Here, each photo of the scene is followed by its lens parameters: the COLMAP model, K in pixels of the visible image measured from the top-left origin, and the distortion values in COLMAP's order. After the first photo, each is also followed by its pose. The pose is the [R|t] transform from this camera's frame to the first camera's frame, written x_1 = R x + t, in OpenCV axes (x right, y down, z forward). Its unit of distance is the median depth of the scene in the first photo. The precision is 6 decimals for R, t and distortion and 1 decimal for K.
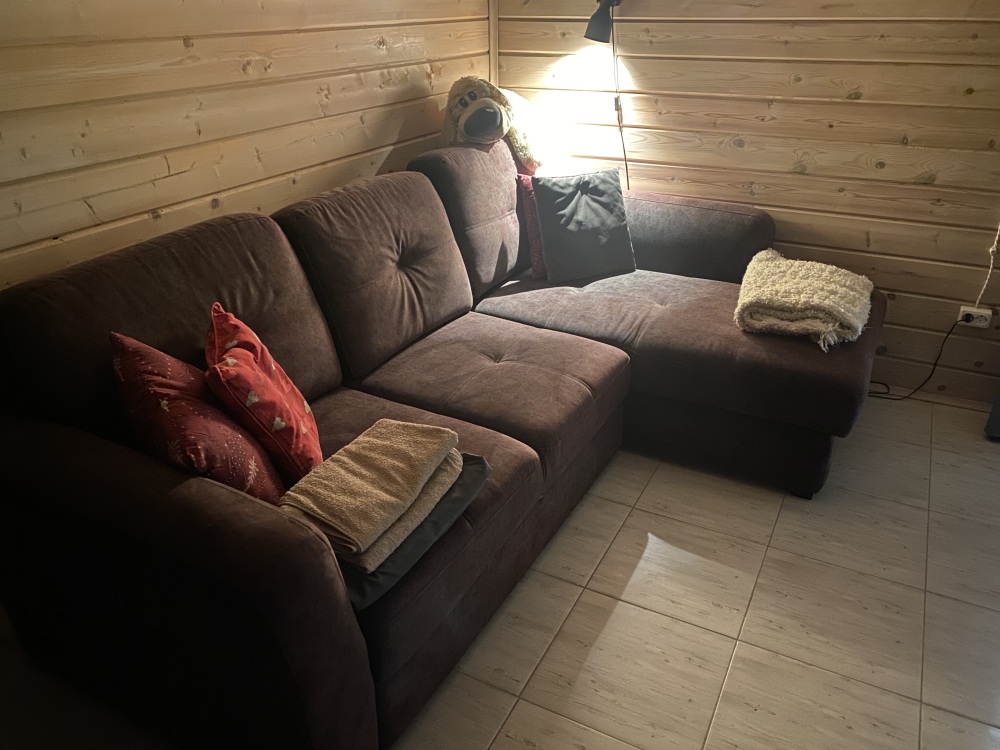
lens RADIAL K [[768.3, 0, 492.7], [0, 768.3, 373.7], [0, 0, 1]] dist [0.033478, -0.034859]
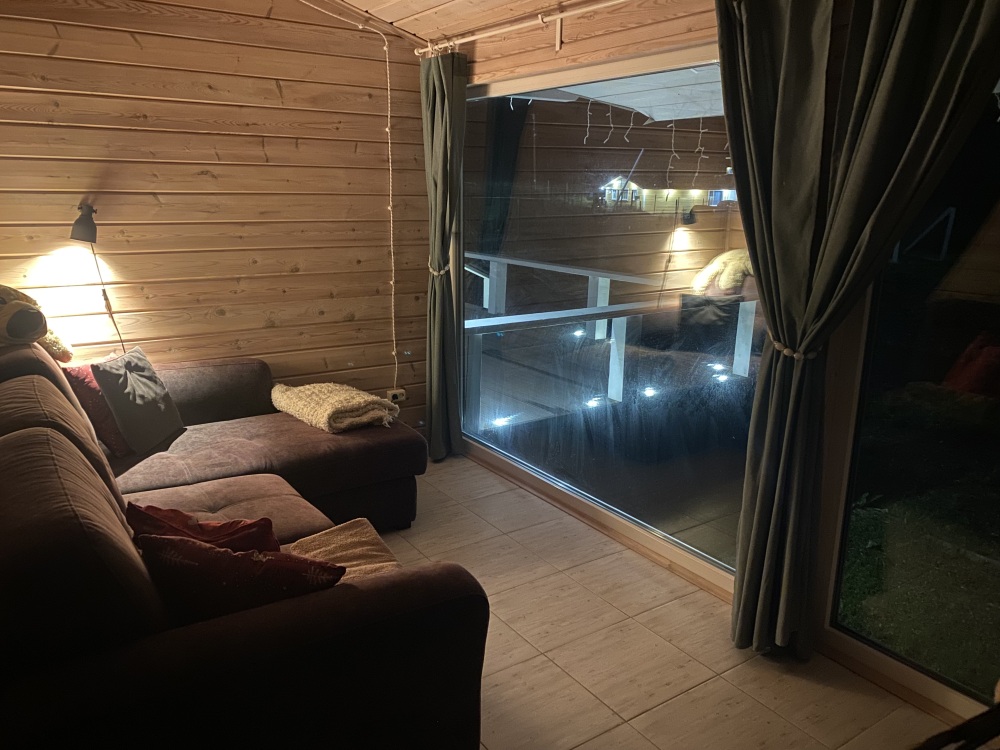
lens RADIAL K [[768.3, 0, 492.7], [0, 768.3, 373.7], [0, 0, 1]] dist [0.033478, -0.034859]
pose [[0.473253, -0.192360, 0.859668, -0.589584], [0.374843, 0.927088, 0.001093, -0.041729], [-0.797198, 0.321723, 0.510852, 0.035587]]
